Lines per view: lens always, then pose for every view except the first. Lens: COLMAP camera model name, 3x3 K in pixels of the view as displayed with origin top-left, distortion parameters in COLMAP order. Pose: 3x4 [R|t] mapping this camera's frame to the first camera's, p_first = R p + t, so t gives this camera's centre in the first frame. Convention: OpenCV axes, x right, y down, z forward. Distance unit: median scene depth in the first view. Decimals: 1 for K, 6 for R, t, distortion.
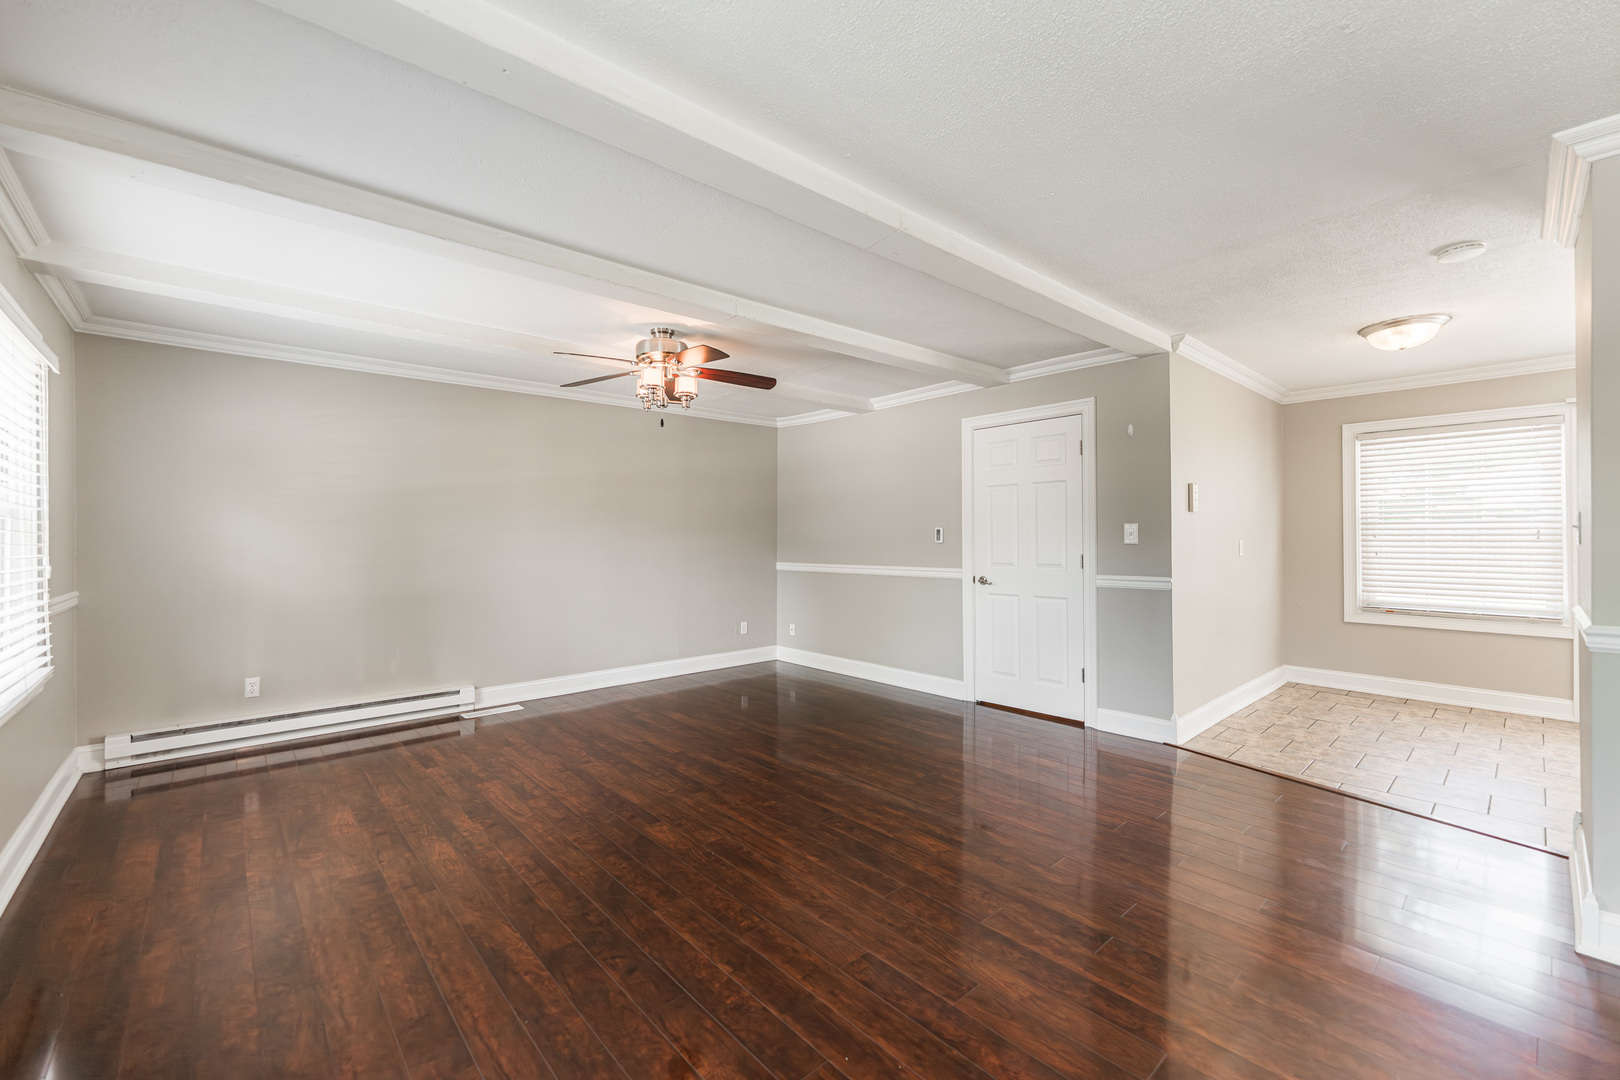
lens RADIAL K [[665.9, 0, 802.3], [0, 665.9, 534.7], [0, 0, 1]] dist [-0.001787, 0.001050]
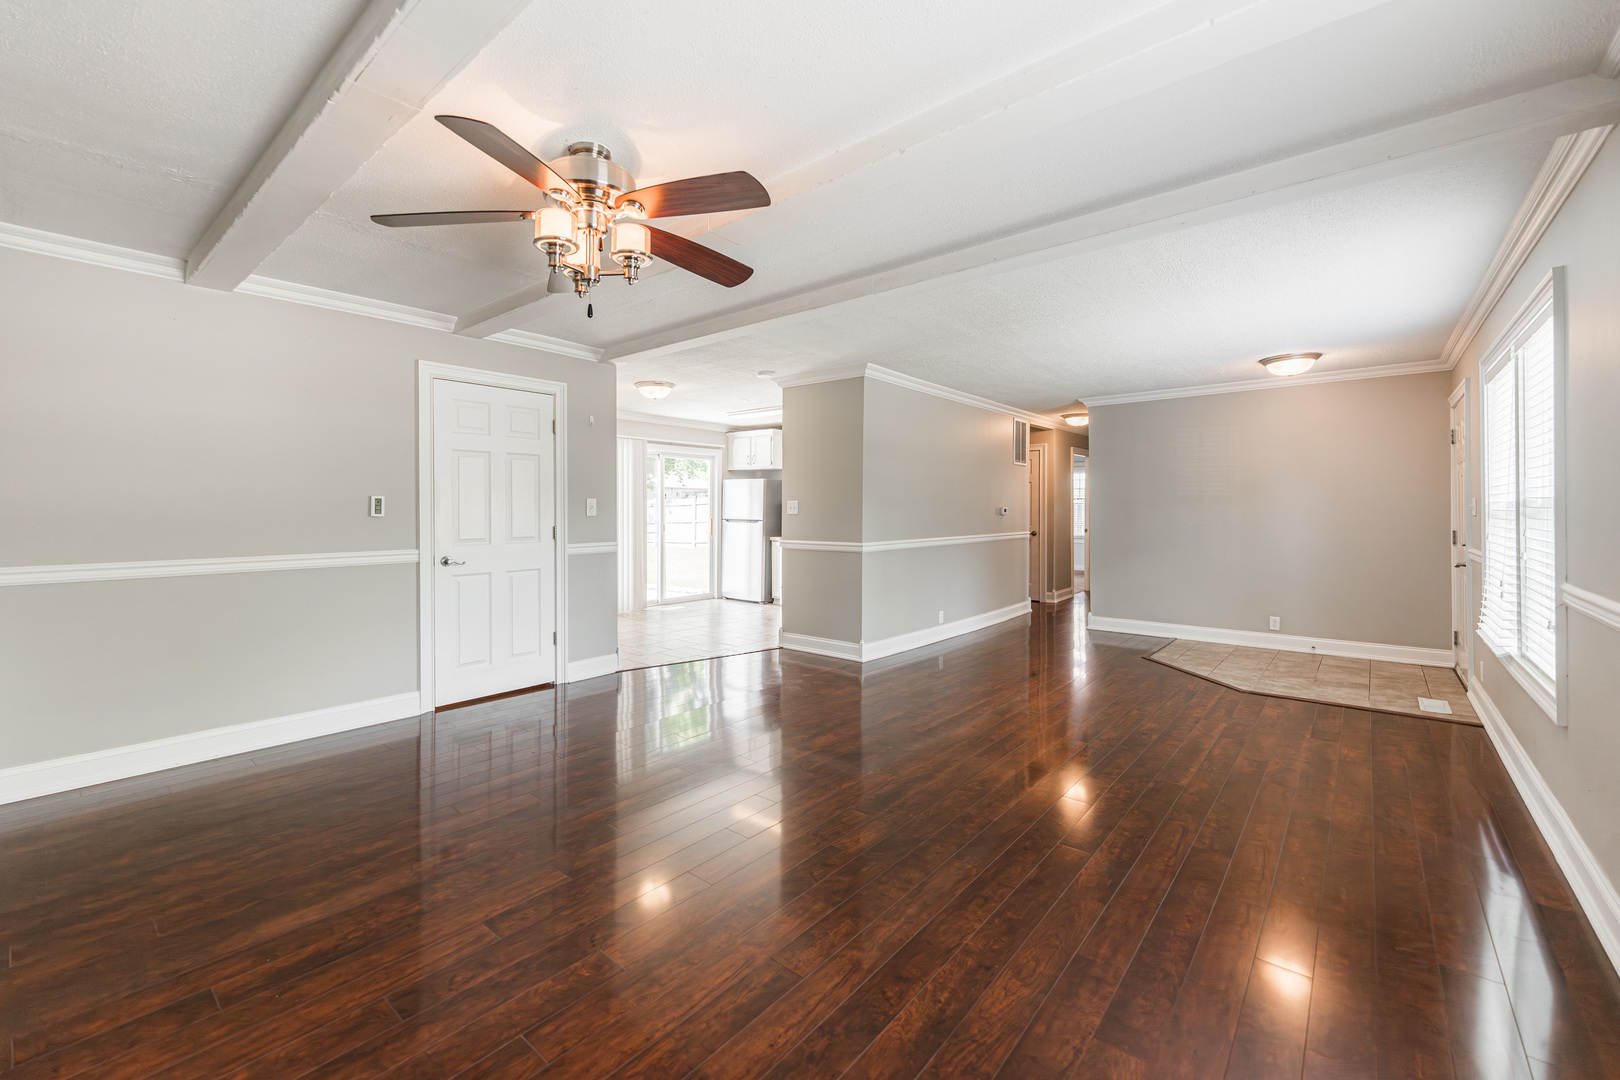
lens RADIAL K [[665.9, 0, 776.0], [0, 665.9, 514.0], [0, 0, 1]] dist [-0.001787, 0.001050]
pose [[-0.122808, -0.004142, 0.992422, -0.741125], [-0.005922, 0.999977, 0.003440, 0.004554], [-0.992413, -0.005455, -0.122830, 0.835802]]
